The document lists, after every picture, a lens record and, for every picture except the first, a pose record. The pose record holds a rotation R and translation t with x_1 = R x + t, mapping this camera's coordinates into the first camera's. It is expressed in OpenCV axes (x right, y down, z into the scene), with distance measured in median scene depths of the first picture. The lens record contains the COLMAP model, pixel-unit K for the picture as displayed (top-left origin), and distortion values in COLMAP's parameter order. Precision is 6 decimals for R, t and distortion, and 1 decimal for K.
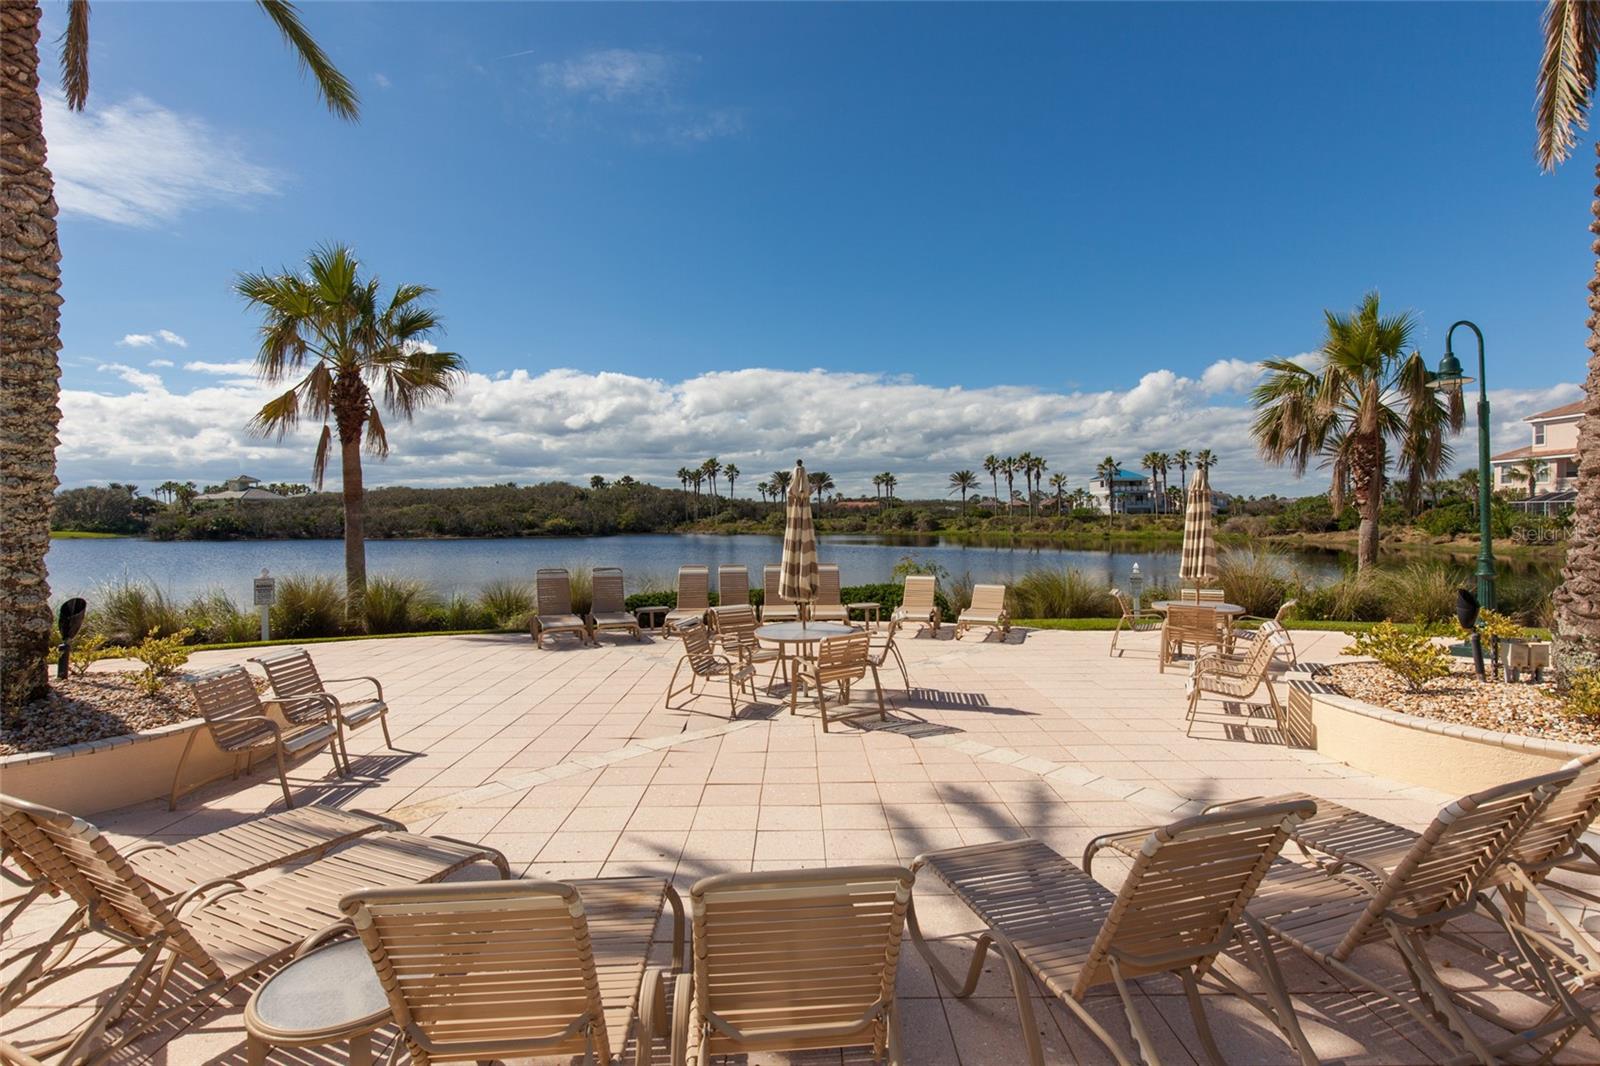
lens RADIAL K [[759.7, 0, 800.0], [0, 759.7, 533.0], [0, 0, 1]] dist [-0.000366, 0.000012]
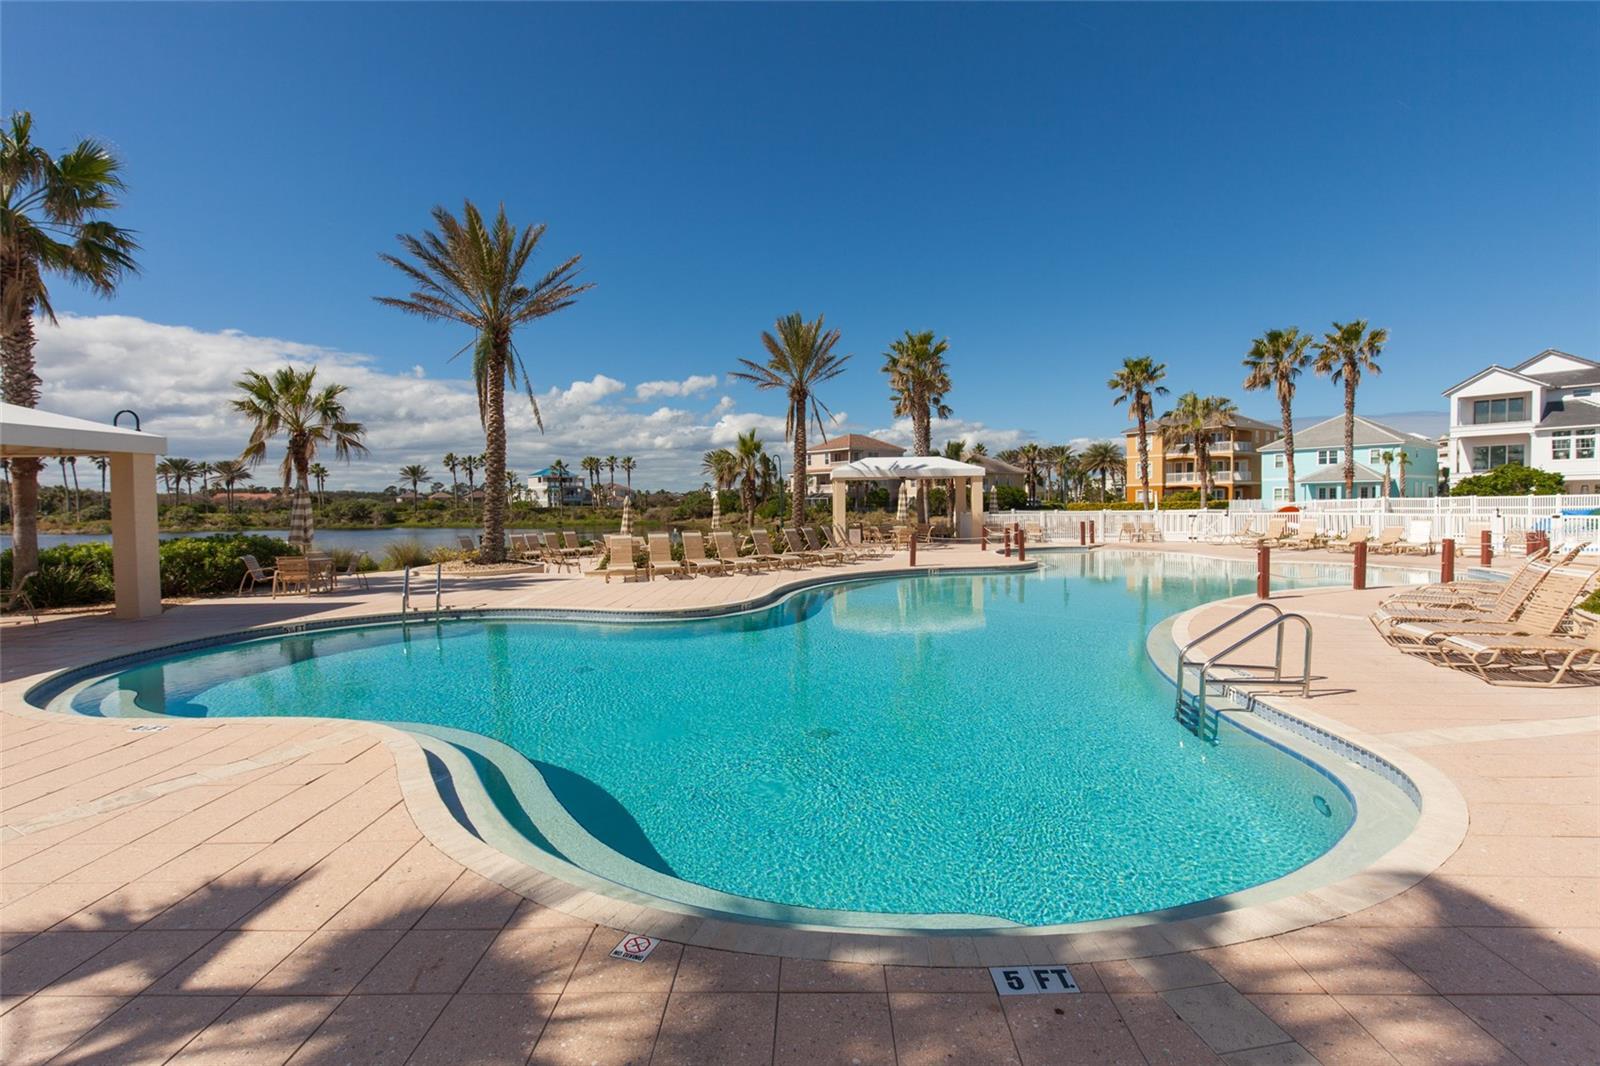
lens RADIAL K [[759.7, 0, 800.0], [0, 759.7, 533.0], [0, 0, 1]] dist [-0.000366, 0.000012]
pose [[0.732798, -0.030162, 0.679777, -0.130921], [0.022043, 0.999545, 0.020588, 0.001189], [-0.680089, -0.000102, 0.733129, -0.148798]]
